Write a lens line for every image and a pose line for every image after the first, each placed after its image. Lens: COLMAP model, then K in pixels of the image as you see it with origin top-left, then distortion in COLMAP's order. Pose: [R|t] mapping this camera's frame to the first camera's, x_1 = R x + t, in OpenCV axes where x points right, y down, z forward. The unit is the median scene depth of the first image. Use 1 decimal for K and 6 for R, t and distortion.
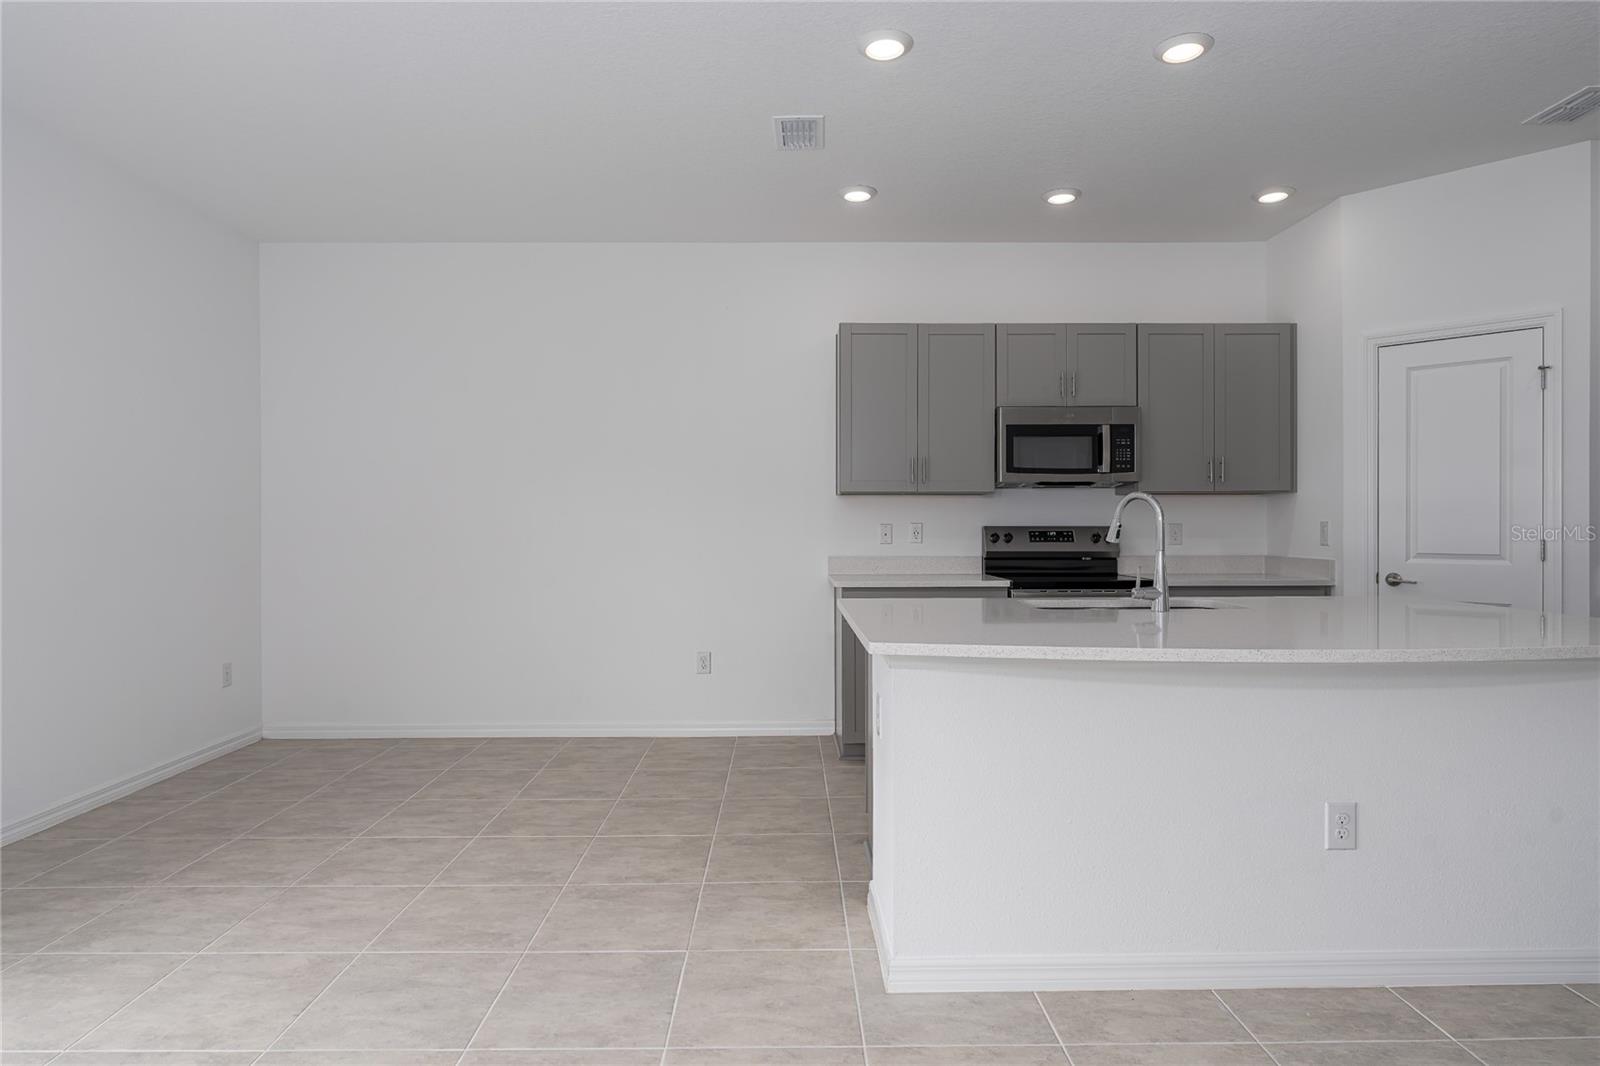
lens RADIAL K [[882.0, 0, 791.1], [0, 882.0, 529.4], [0, 0, 1]] dist [-0.013371, -0.000376]
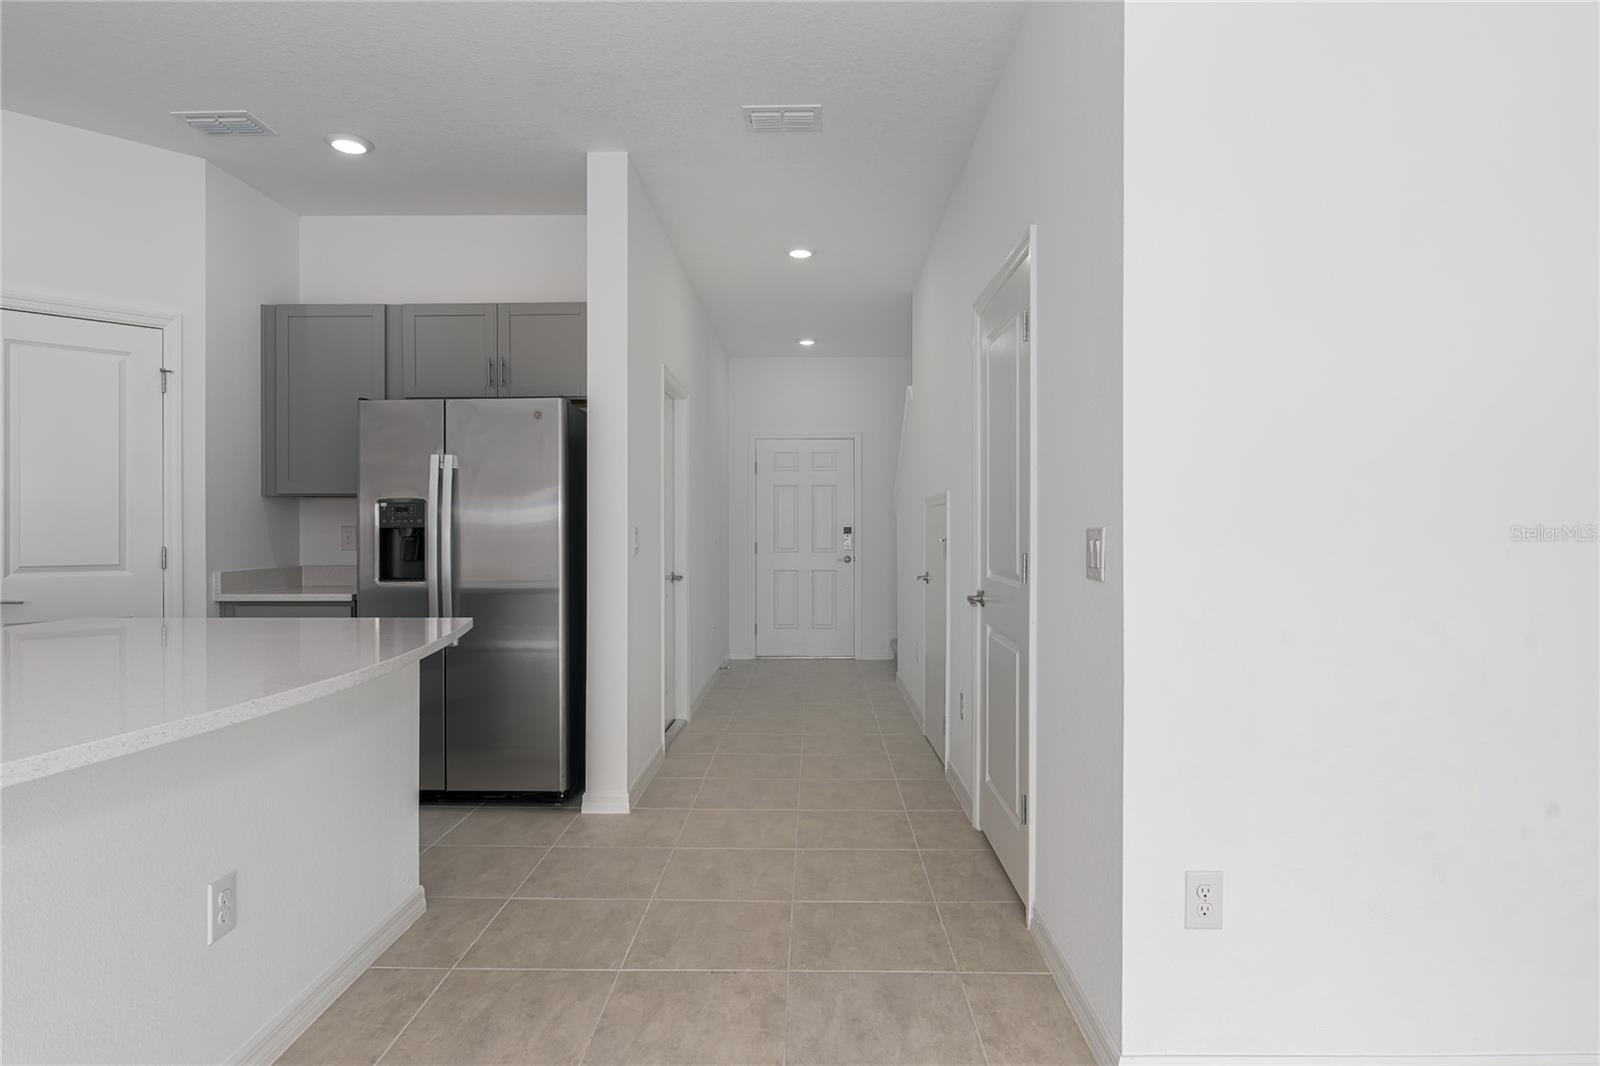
lens RADIAL K [[882.0, 0, 791.1], [0, 882.0, 529.4], [0, 0, 1]] dist [-0.013371, -0.000376]
pose [[0.015091, 0.002540, 0.999883, -0.101501], [0.006827, 0.999973, -0.002643, -0.000885], [-0.999863, 0.006866, 0.015073, 0.282799]]
